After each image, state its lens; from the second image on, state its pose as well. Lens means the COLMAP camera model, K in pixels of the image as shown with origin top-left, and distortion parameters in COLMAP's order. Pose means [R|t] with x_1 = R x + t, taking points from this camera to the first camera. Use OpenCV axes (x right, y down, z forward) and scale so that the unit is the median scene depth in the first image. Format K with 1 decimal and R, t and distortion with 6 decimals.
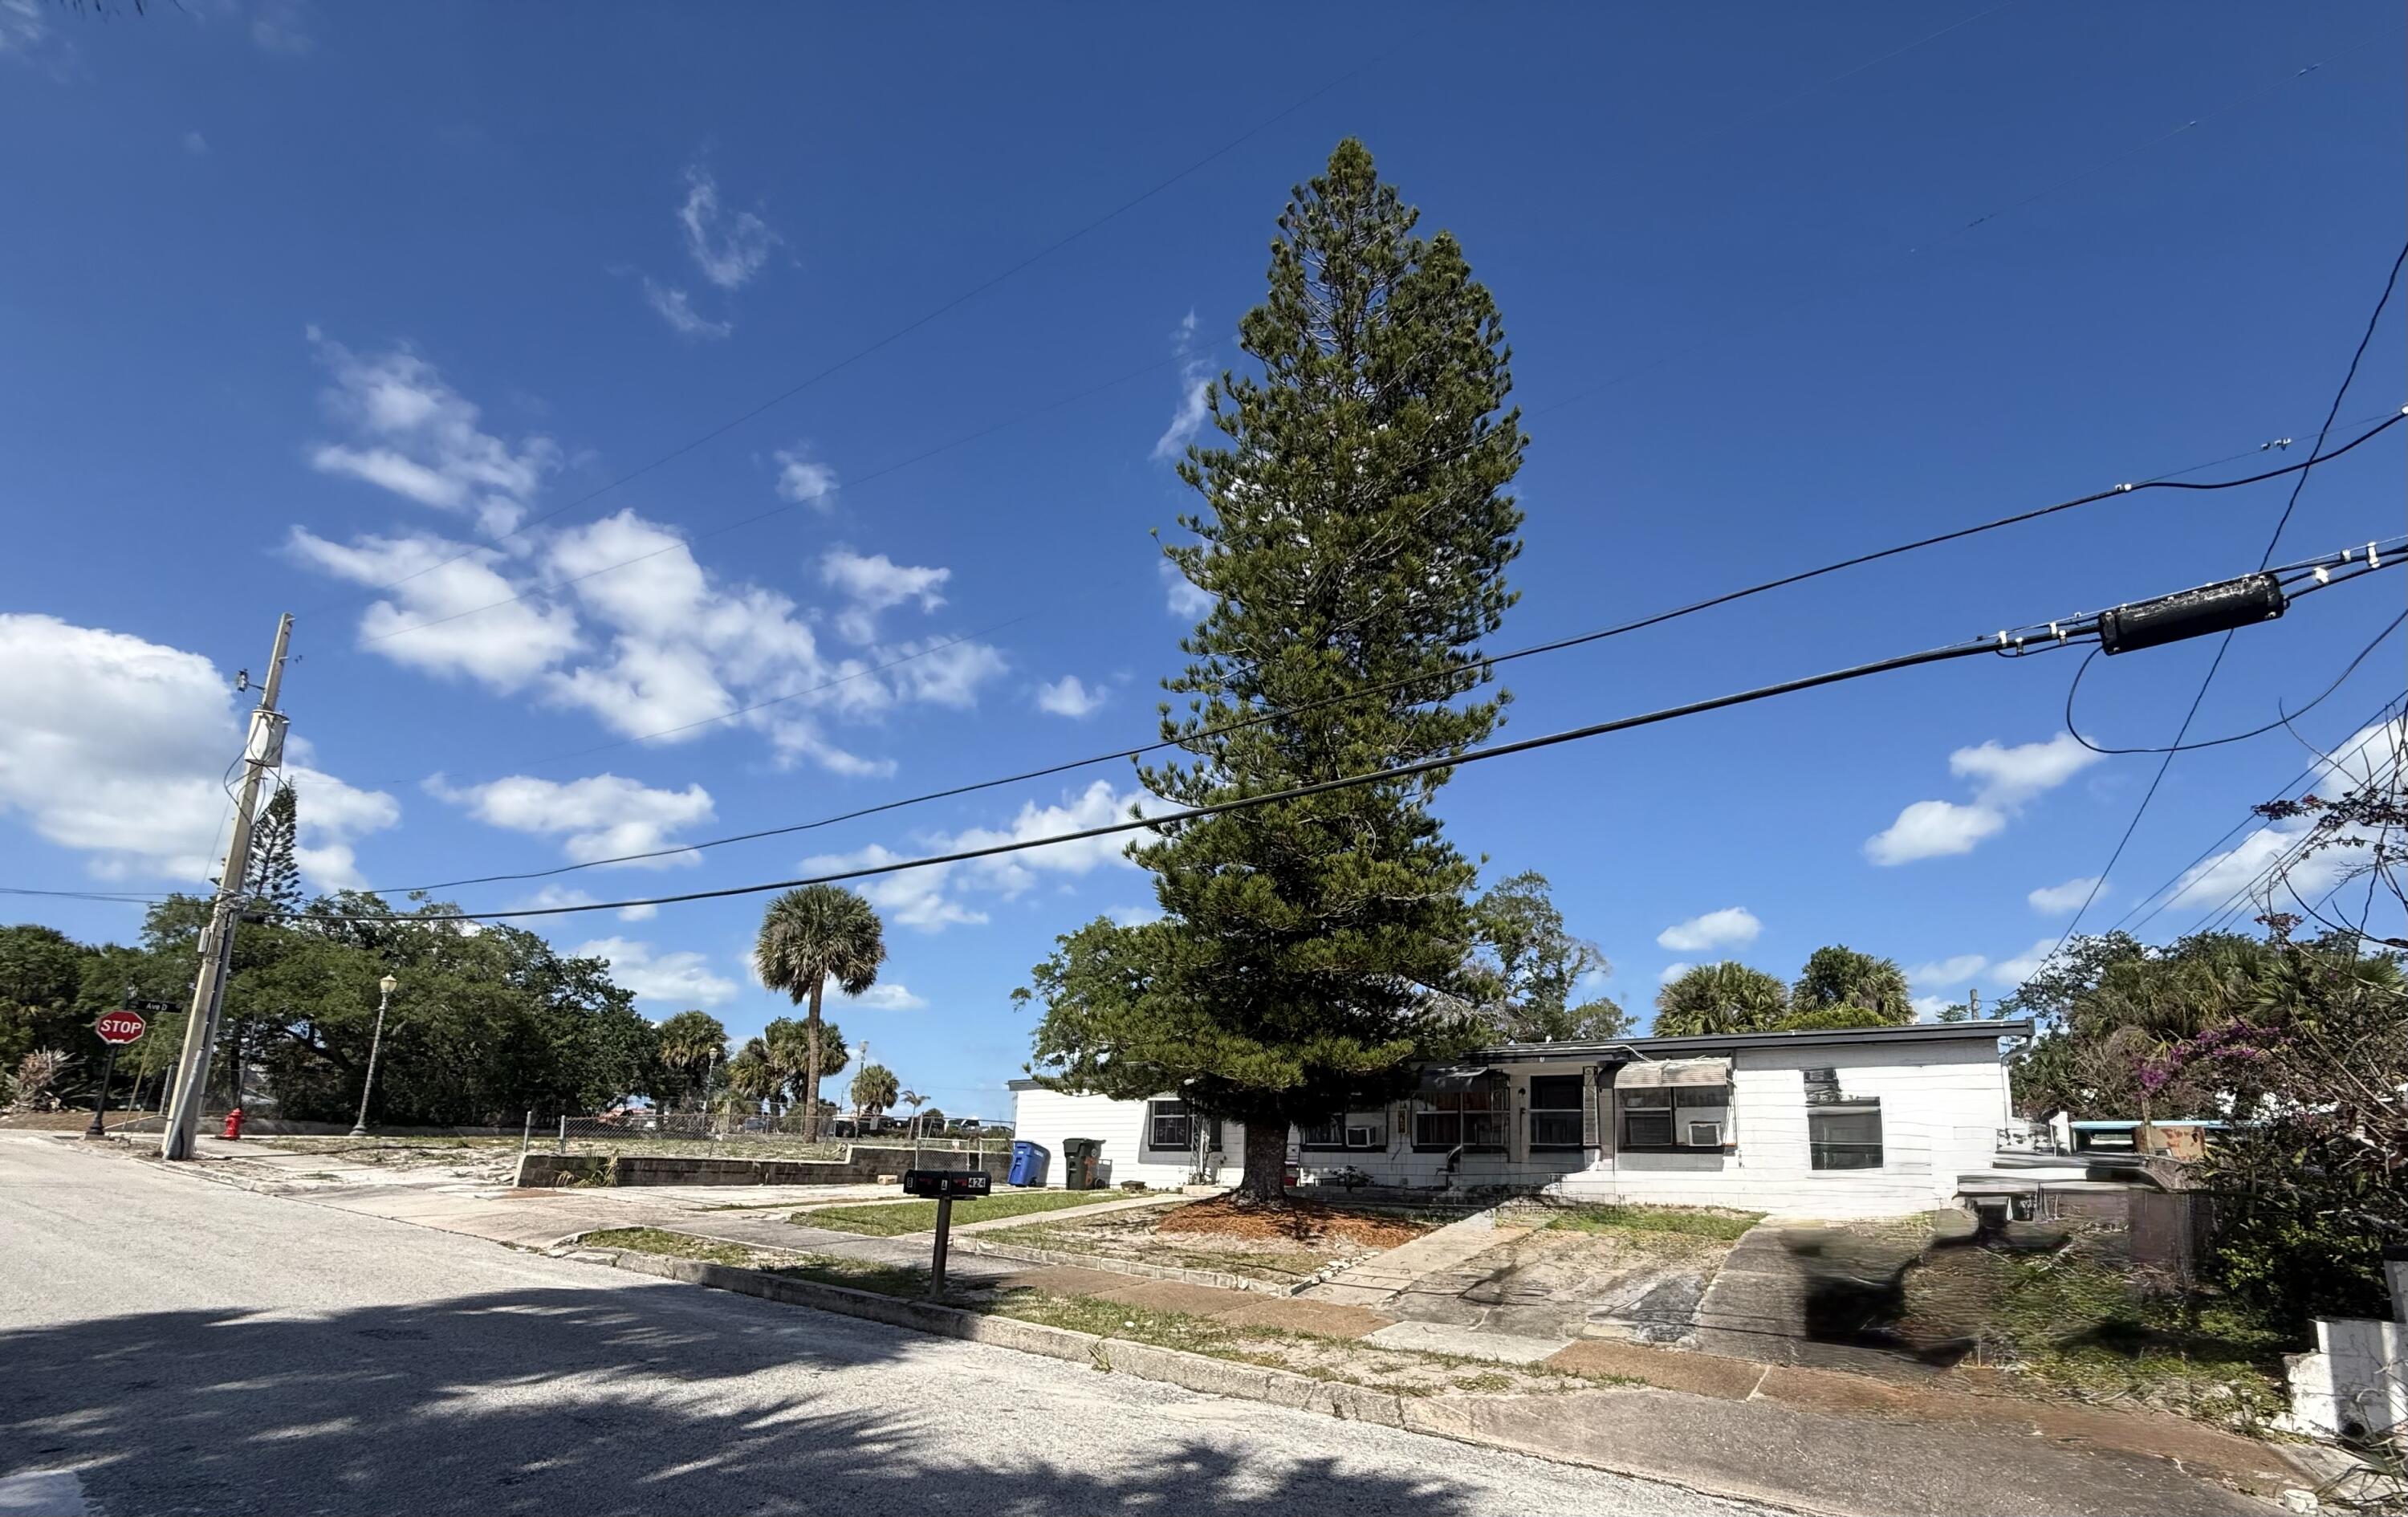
lens RADIAL K [[1889.6, 0, 1242.9], [0, 1889.6, 762.1], [0, 0, 1]] dist [-0.003605, -0.005485]
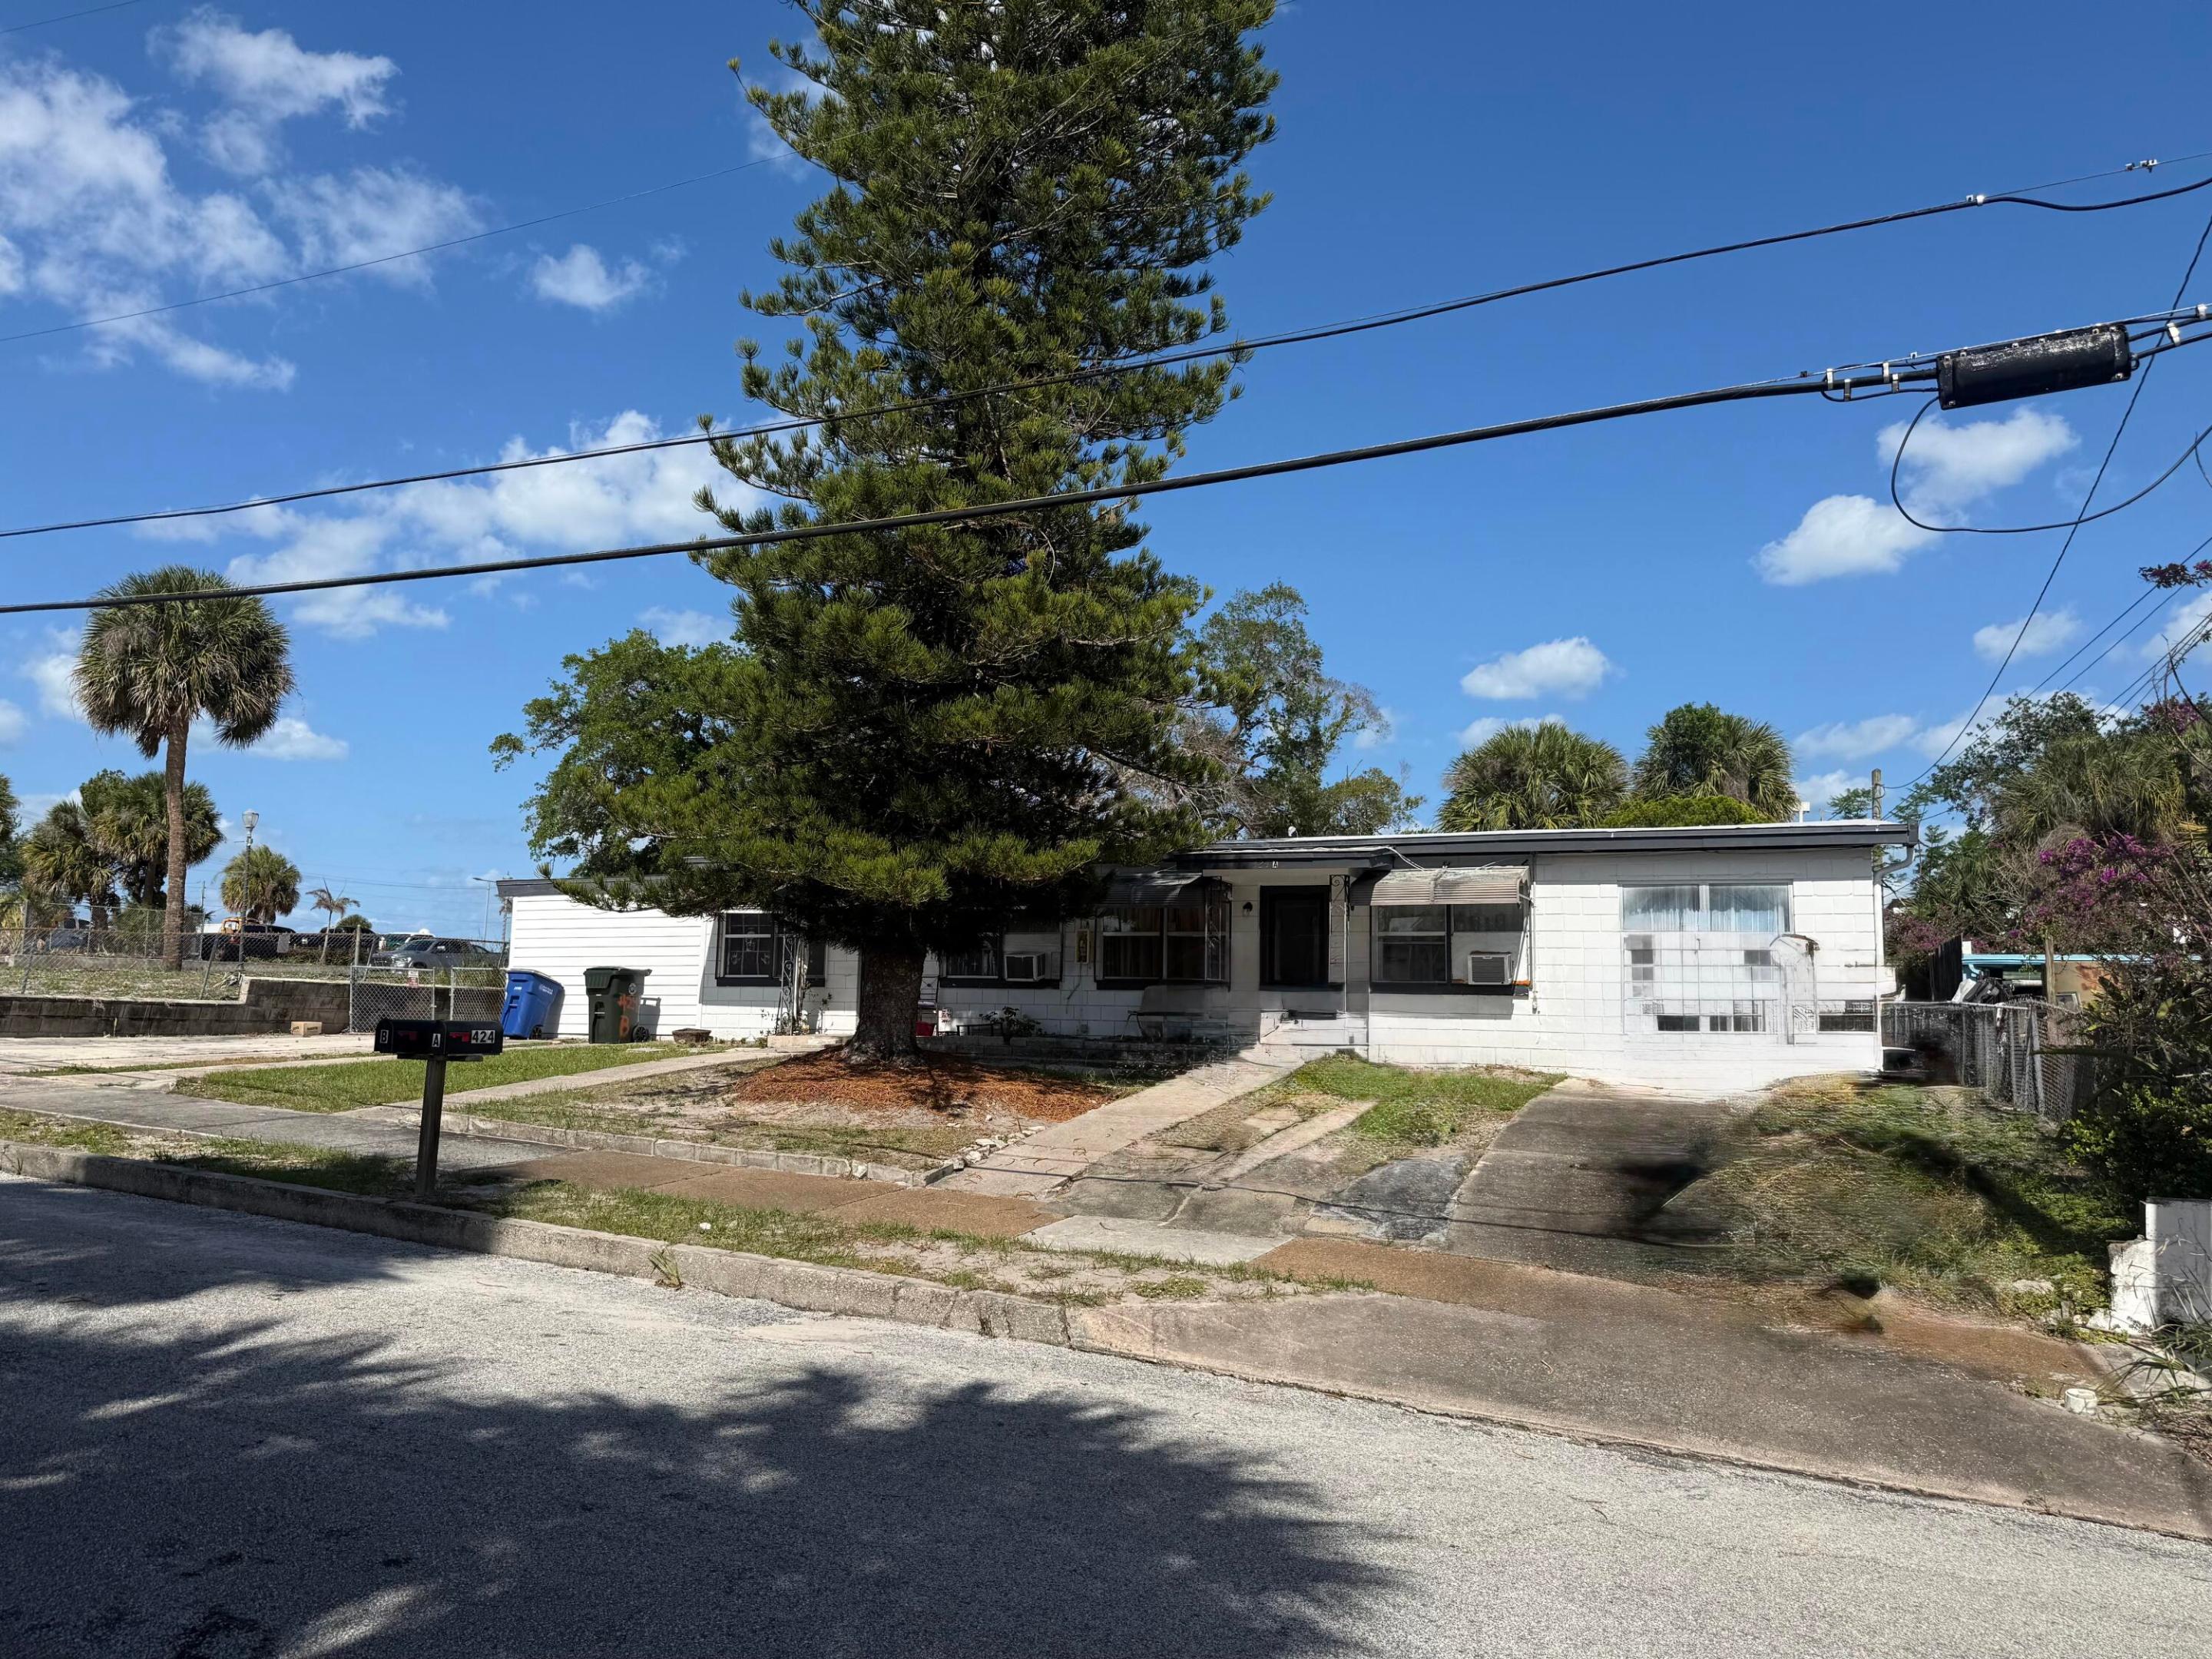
lens RADIAL K [[1502.1, 0, 1106.0], [0, 1502.1, 829.5], [0, 0, 1]] dist [0.128006, -0.197160]
pose [[0.992984, 0.017538, 0.116941, 0.025251], [-0.025424, 0.997477, 0.066289, 0.106324], [-0.115484, -0.068797, 0.990924, 0.430444]]
